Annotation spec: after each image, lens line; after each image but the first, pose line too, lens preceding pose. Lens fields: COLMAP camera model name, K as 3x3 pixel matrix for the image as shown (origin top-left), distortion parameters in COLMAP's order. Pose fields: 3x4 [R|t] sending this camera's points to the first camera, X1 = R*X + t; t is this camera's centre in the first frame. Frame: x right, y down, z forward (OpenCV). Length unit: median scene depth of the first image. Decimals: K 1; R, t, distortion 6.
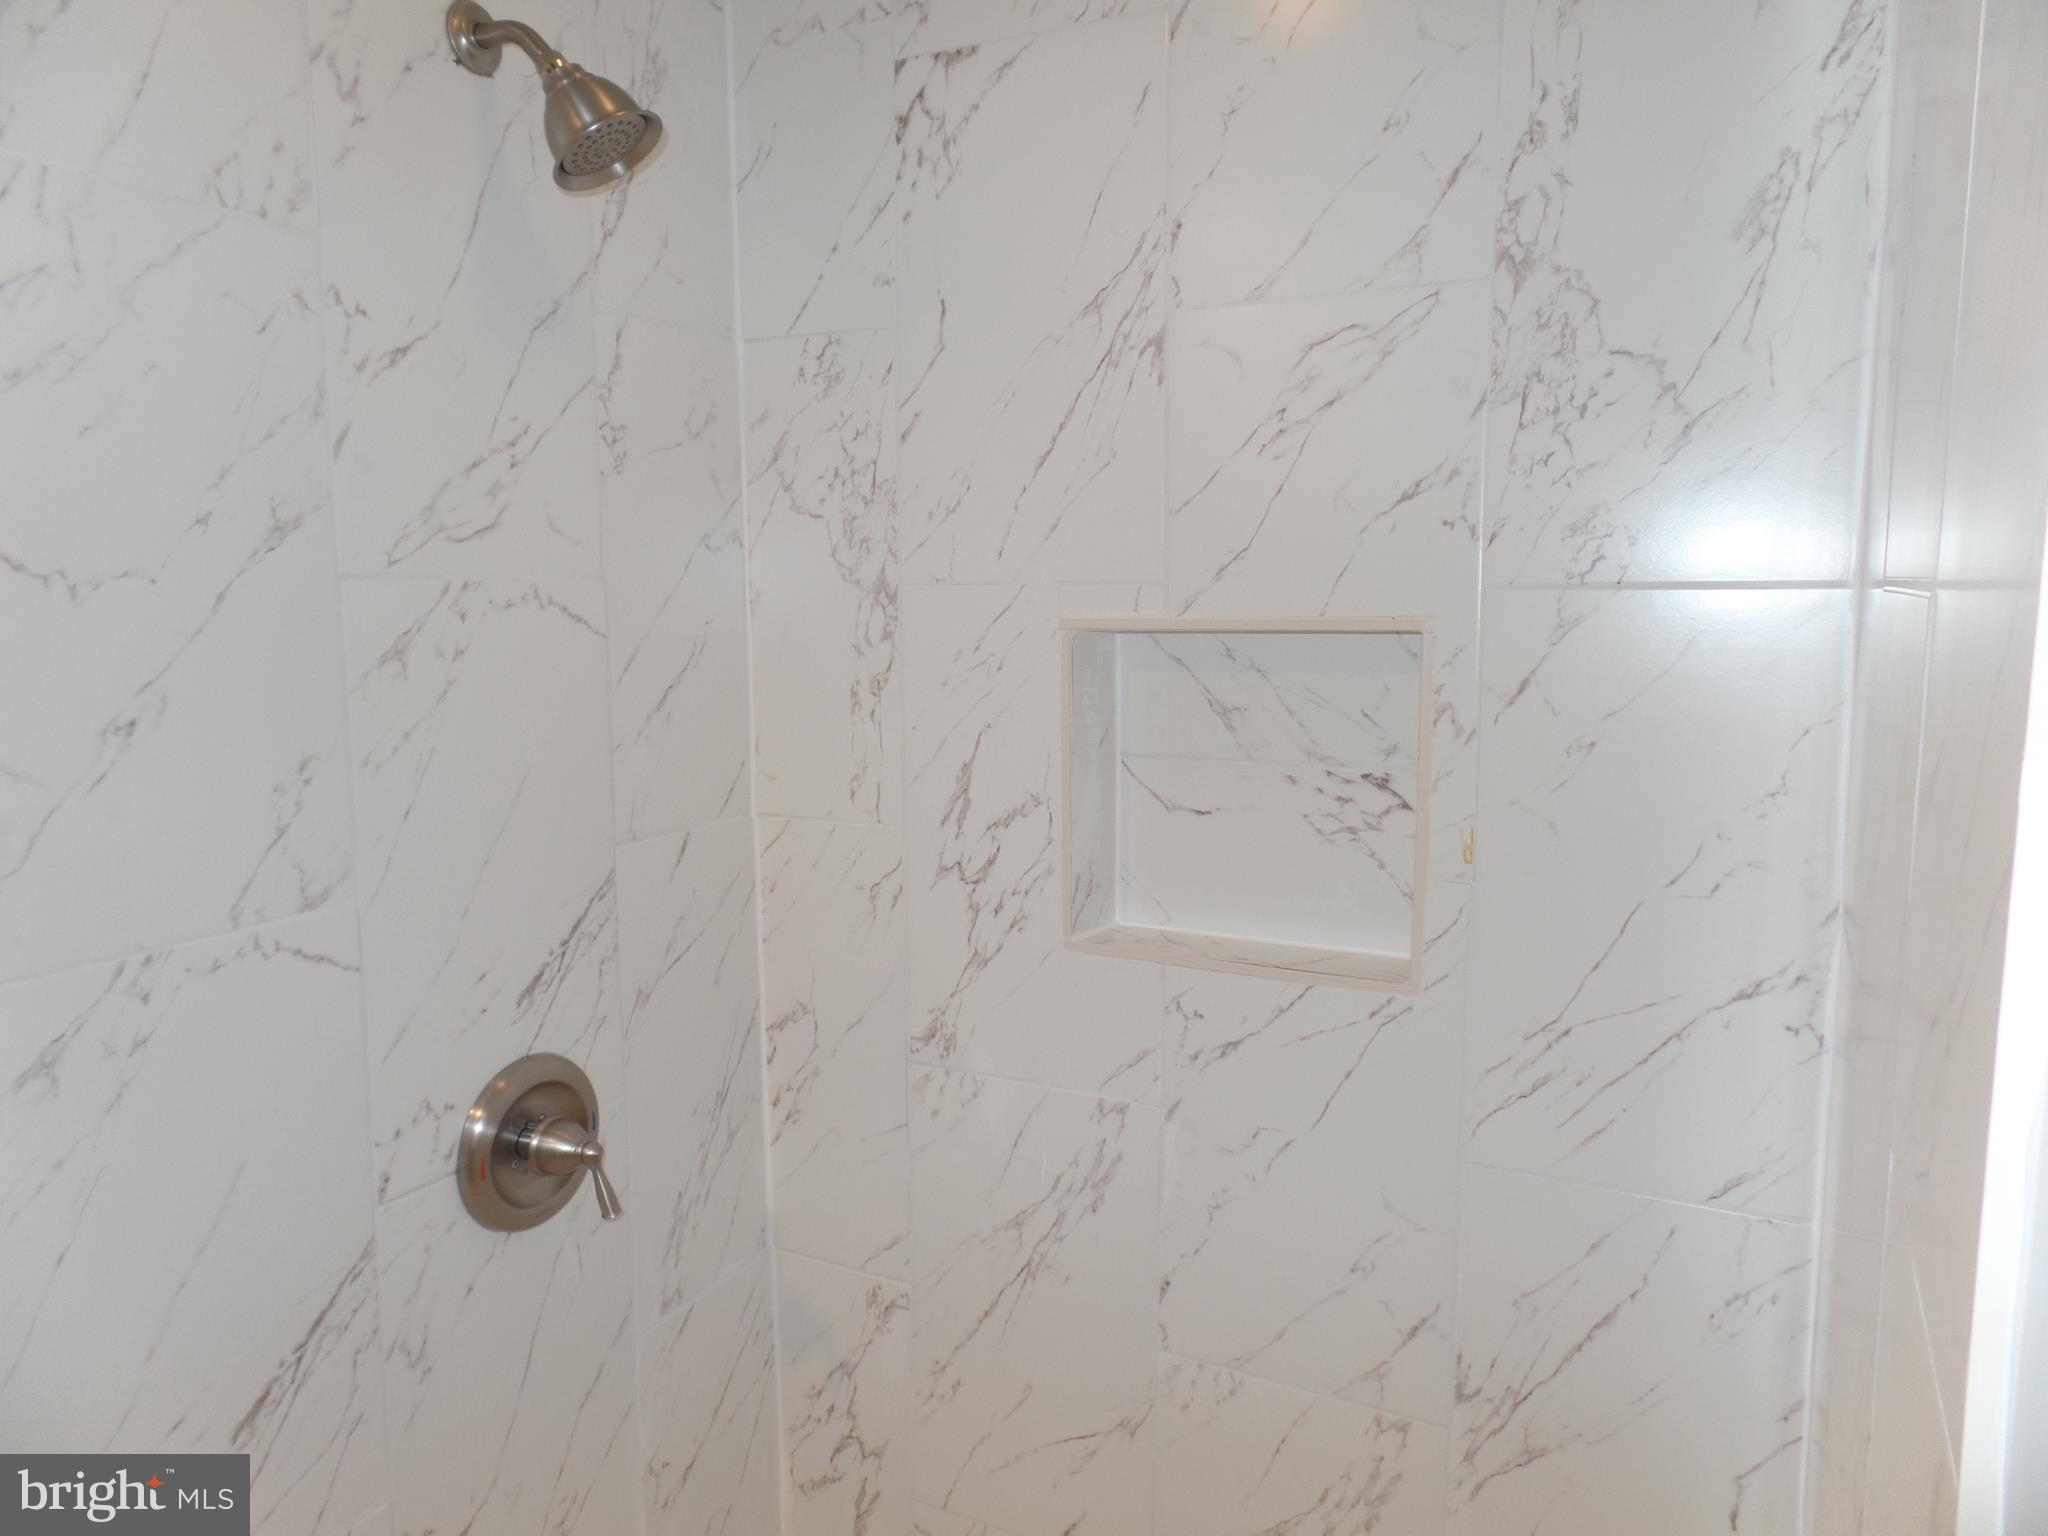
lens RADIAL K [[1418.9, 0, 1042.4], [0, 1418.9, 758.5], [0, 0, 1]] dist [0.006753, 0.006686]
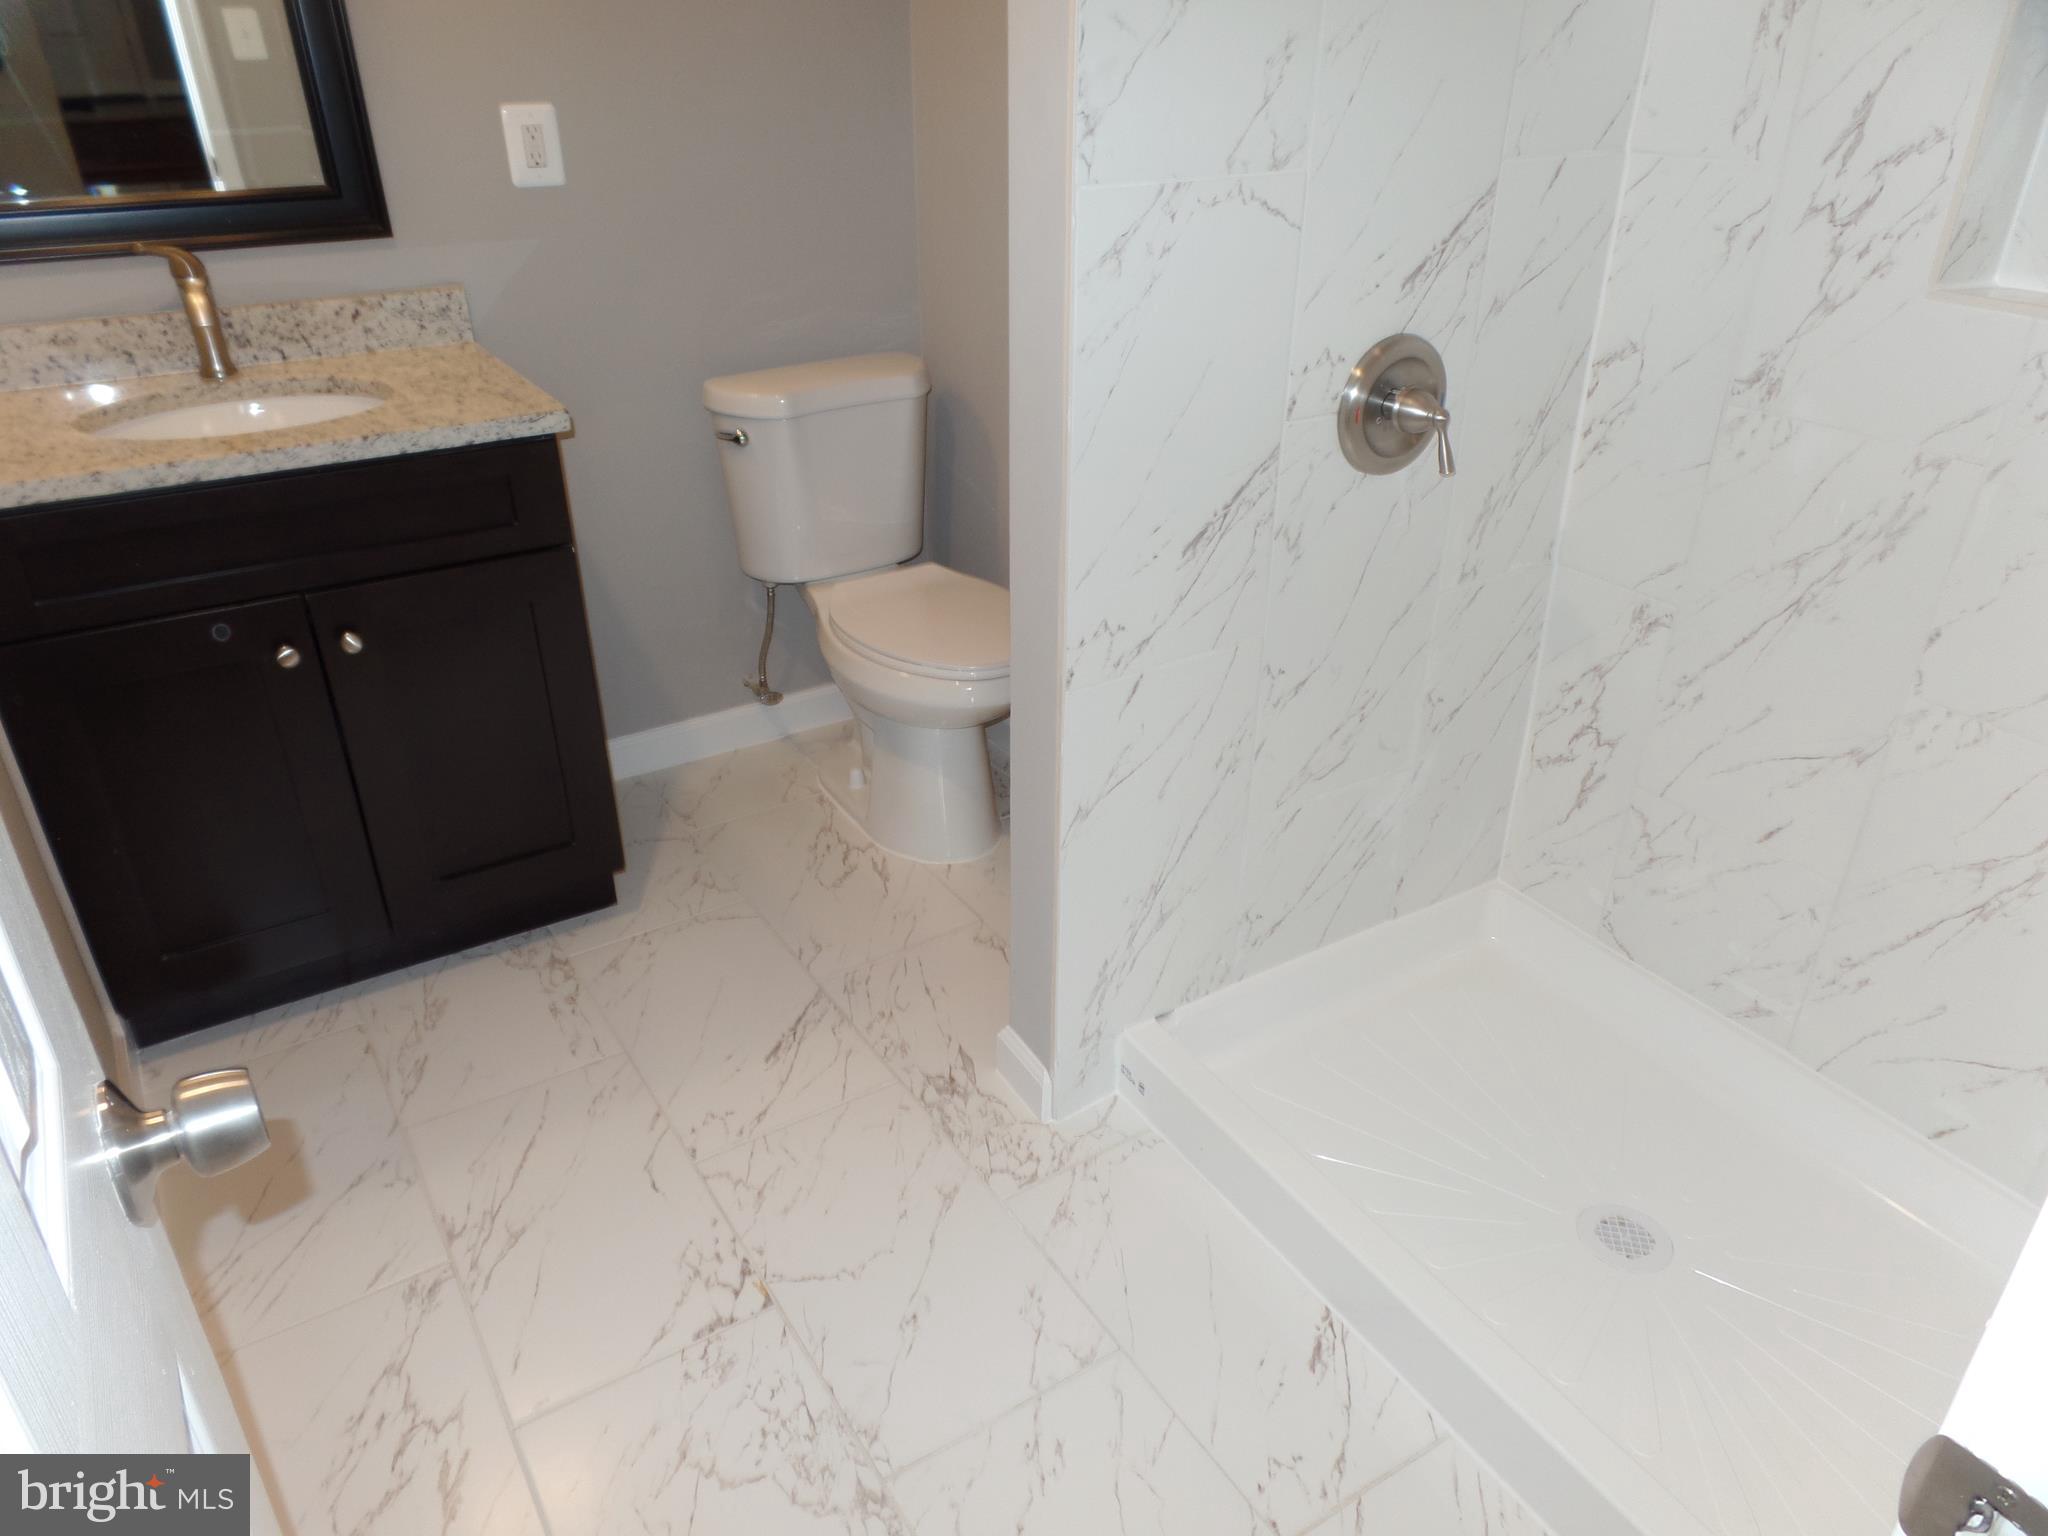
lens RADIAL K [[1418.9, 0, 1042.4], [0, 1418.9, 758.5], [0, 0, 1]] dist [0.006753, 0.006686]
pose [[0.859391, 0.248589, -0.446822, 0.009961], [-0.070413, 0.923074, 0.378122, 0.094176], [0.506447, -0.293493, 0.810786, -0.232936]]
